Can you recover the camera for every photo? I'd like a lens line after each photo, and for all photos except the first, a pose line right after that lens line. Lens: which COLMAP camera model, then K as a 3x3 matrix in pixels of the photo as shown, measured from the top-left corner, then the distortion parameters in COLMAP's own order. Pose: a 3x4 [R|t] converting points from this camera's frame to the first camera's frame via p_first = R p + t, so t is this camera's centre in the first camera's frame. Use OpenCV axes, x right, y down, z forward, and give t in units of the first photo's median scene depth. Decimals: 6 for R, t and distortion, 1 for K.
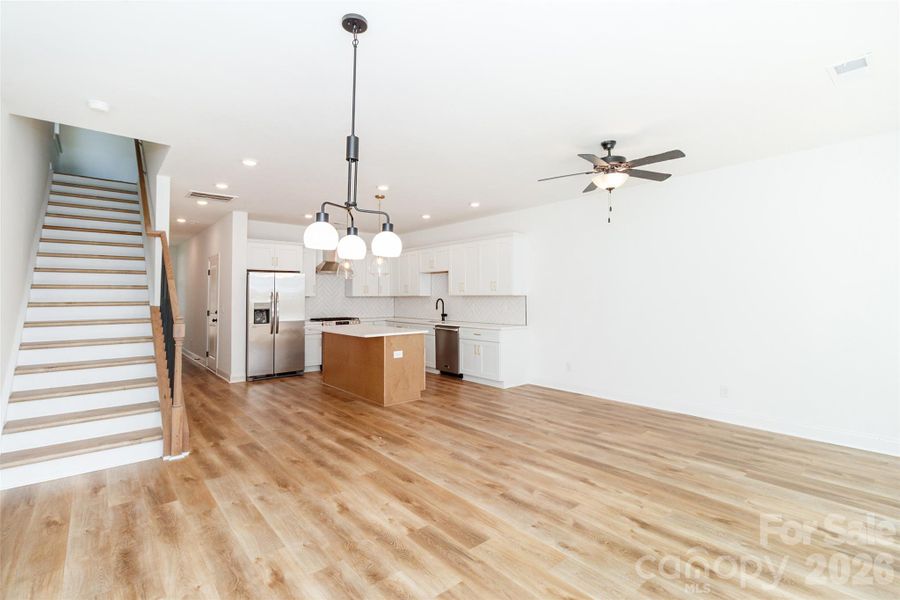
lens RADIAL K [[418.8, 0, 449.0], [0, 418.8, 290.8], [0, 0, 1]] dist [0.001404, 0.002917]
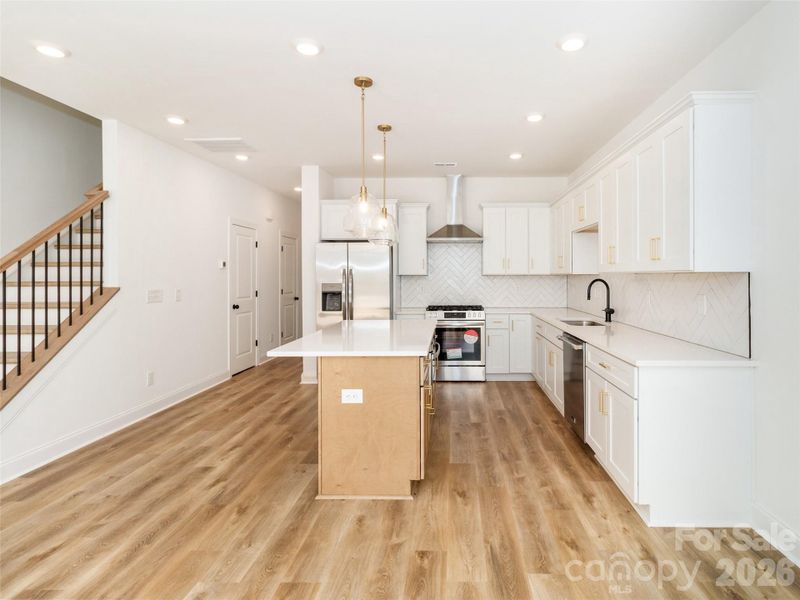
lens RADIAL K [[442.7, 0, 447.8], [0, 442.7, 273.0], [0, 0, 1]] dist [0.004517, -0.000637]
pose [[0.755065, -0.003326, -0.655642, 0.230233], [0.010054, 0.999928, 0.006507, 0.007342], [0.655573, -0.011505, 0.755044, 0.543327]]
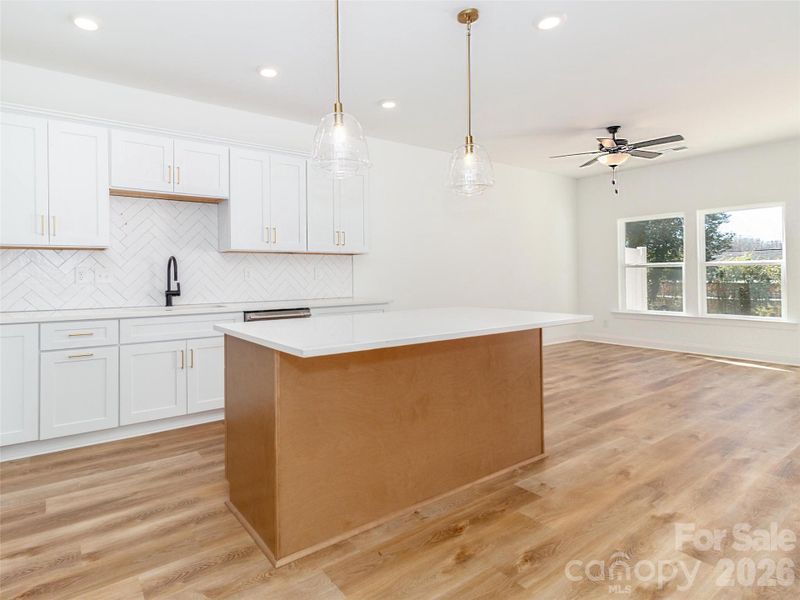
lens RADIAL K [[442.7, 0, 342.9], [0, 442.7, 272.2], [0, 0, 1]] dist [0.004517, -0.000637]
pose [[0.107546, 0.006958, 0.994176, -0.546667], [-0.004978, 0.999967, -0.006460, 0.044312], [-0.994188, -0.004254, 0.107577, 0.906664]]
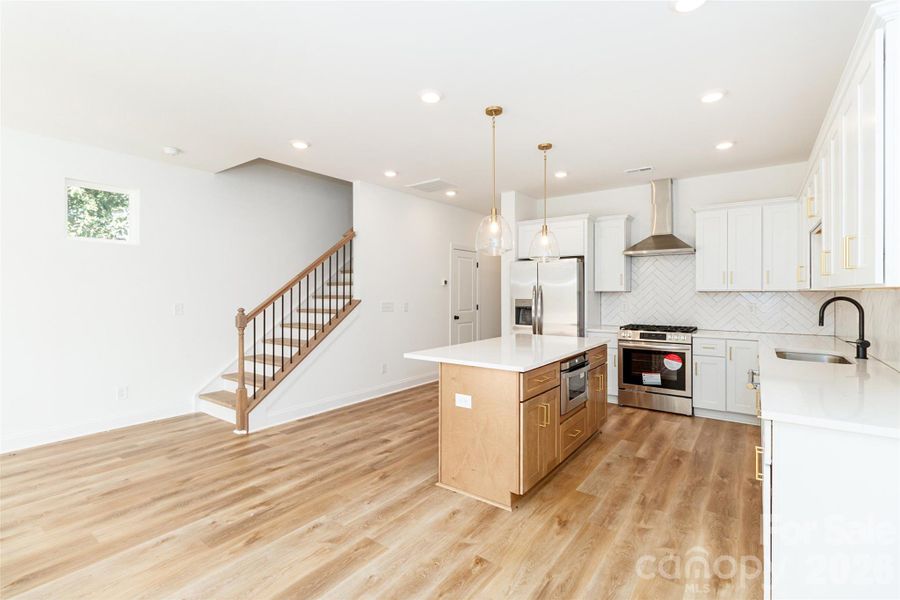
lens RADIAL K [[418.8, 0, 441.4], [0, 418.8, 291.4], [0, 0, 1]] dist [0.001404, 0.002917]
pose [[0.220266, 0.001208, -0.975439, 0.304945], [0.013262, 0.999903, 0.004233, 0.008586], [0.975350, -0.013868, 0.220228, 0.674913]]
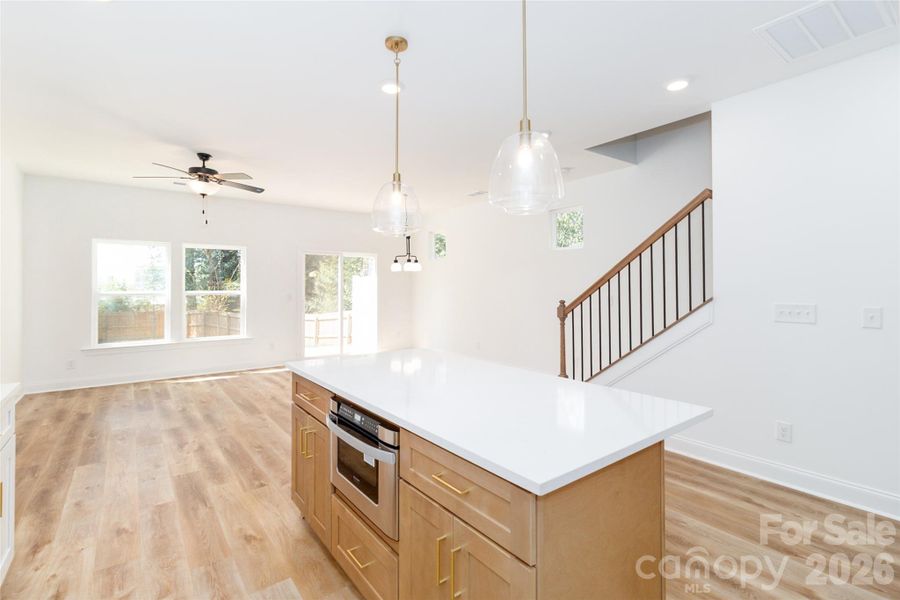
lens RADIAL K [[418.8, 0, 449.4], [0, 418.8, 287.9], [0, 0, 1]] dist [0.001404, 0.002917]
pose [[-0.998828, 0.004802, 0.048158, -0.200342], [0.004507, 0.999970, -0.006242, 0.015990], [-0.048187, -0.006018, -0.998820, 1.179790]]
